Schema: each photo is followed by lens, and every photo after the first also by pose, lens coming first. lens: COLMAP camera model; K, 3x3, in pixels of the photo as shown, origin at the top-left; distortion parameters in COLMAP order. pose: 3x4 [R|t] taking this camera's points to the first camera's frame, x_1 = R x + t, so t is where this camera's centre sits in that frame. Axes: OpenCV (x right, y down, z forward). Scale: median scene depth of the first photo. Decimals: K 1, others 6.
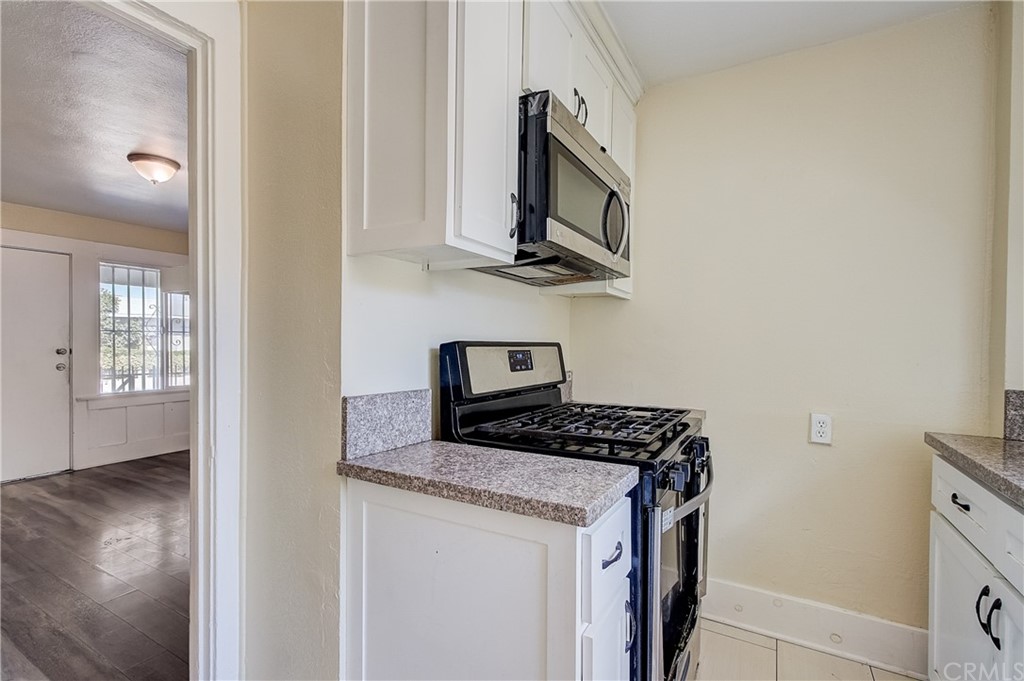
lens RADIAL K [[464.9, 0, 506.8], [0, 464.9, 347.3], [0, 0, 1]] dist [0.002197, 0.000342]
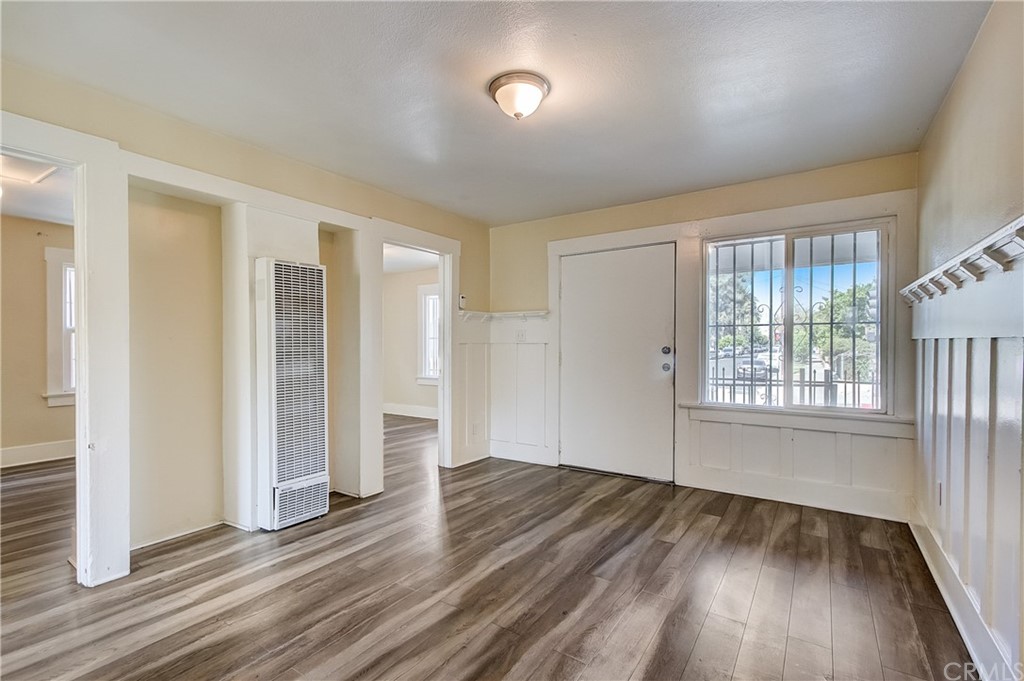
lens RADIAL K [[464.9, 0, 506.8], [0, 464.9, 347.3], [0, 0, 1]] dist [0.002197, 0.000342]
pose [[-0.076963, 0.006955, -0.997010, -0.022490], [-0.008817, 0.999932, 0.007656, -0.001391], [0.996995, 0.009380, -0.076896, 0.743123]]
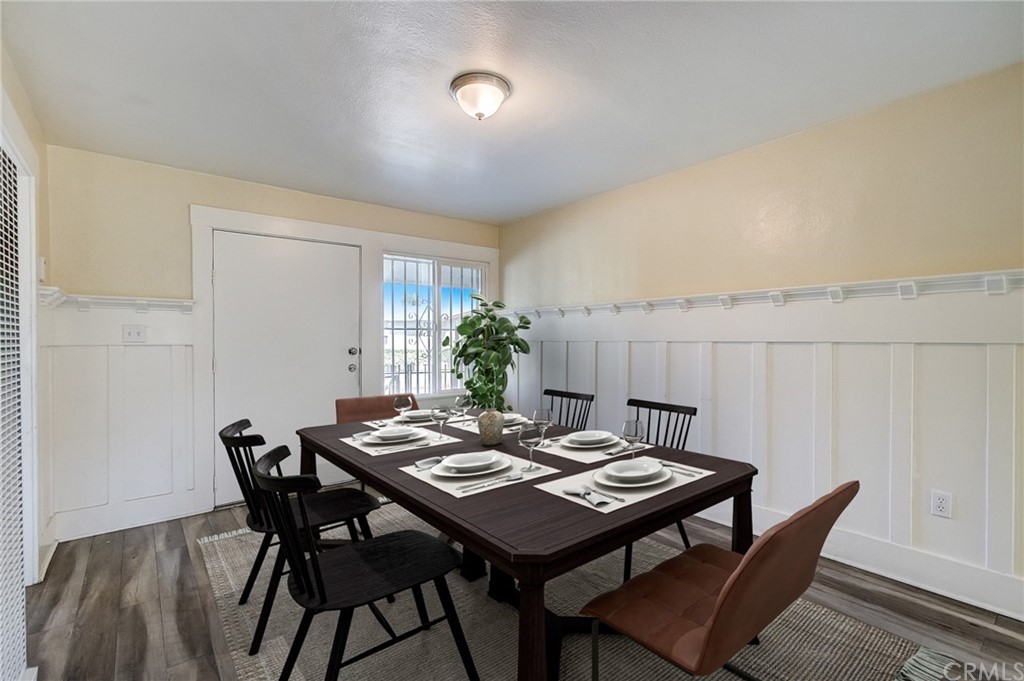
lens RADIAL K [[464.9, 0, 506.8], [0, 464.9, 347.3], [0, 0, 1]] dist [0.002197, 0.000342]
pose [[0.928171, -0.000714, -0.372152, -0.319275], [0.002530, 0.999987, 0.004393, -0.002185], [0.372145, -0.005019, 0.928161, 0.247837]]
